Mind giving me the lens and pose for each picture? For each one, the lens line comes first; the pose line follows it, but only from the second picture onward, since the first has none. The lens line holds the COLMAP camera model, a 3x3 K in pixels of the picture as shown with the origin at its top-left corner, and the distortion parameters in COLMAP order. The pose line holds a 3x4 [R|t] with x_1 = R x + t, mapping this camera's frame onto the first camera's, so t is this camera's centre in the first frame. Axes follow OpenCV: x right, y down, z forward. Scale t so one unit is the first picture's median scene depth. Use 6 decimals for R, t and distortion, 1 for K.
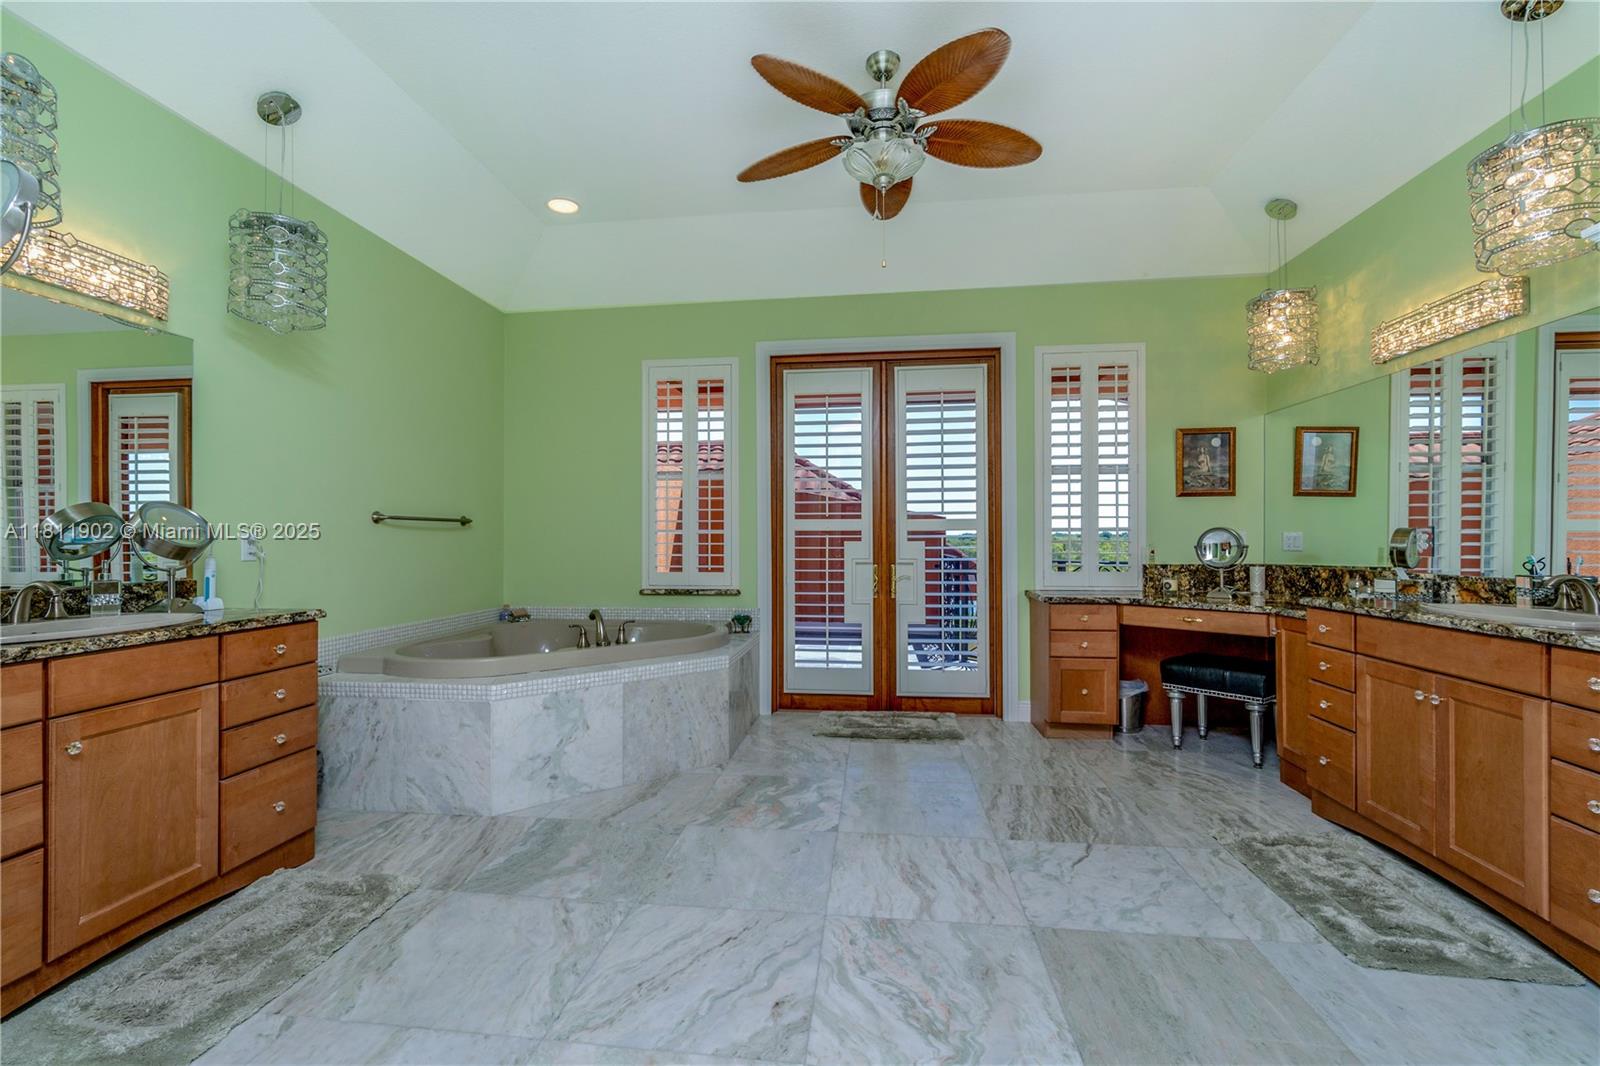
lens RADIAL K [[678.5, 0, 795.3], [0, 678.5, 533.6], [0, 0, 1]] dist [0.001290, 0.000596]
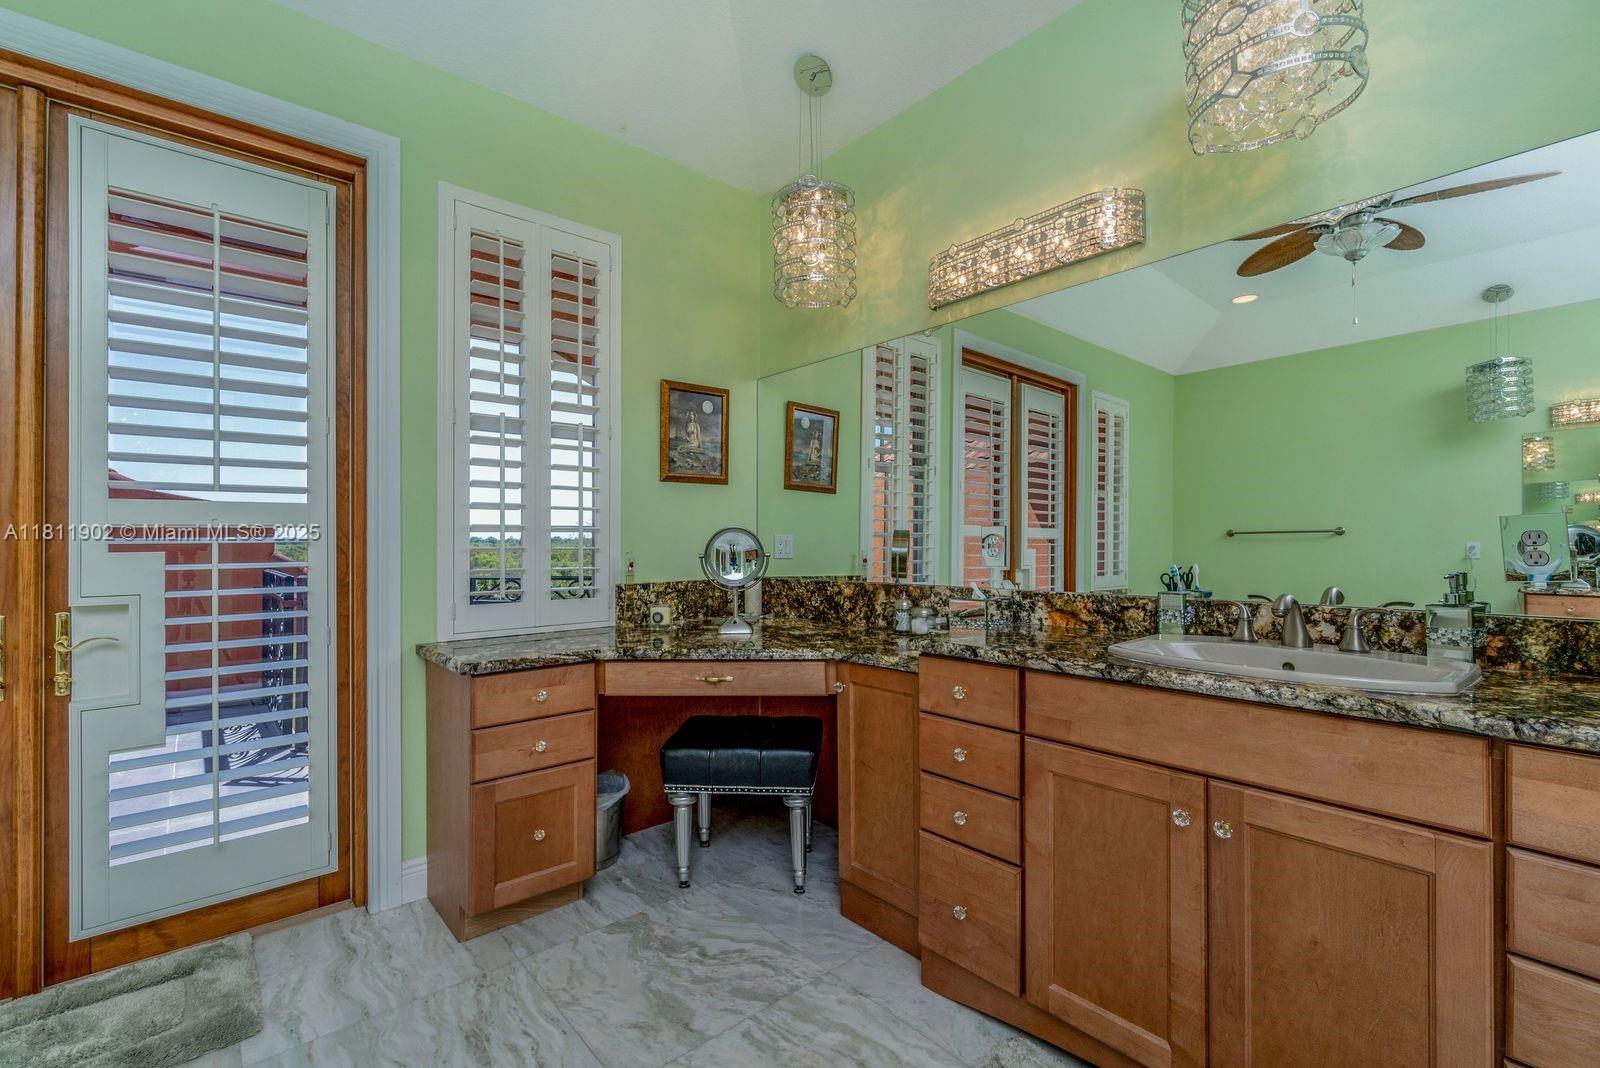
lens RADIAL K [[699.6, 0, 796.4], [0, 699.6, 534.3], [0, 0, 1]] dist [-0.004658, -0.001027]
pose [[0.670078, 0.005916, 0.742267, 0.154550], [-0.000631, 0.999972, -0.007400, 0.003424], [-0.742291, 0.004490, 0.670063, 0.482928]]
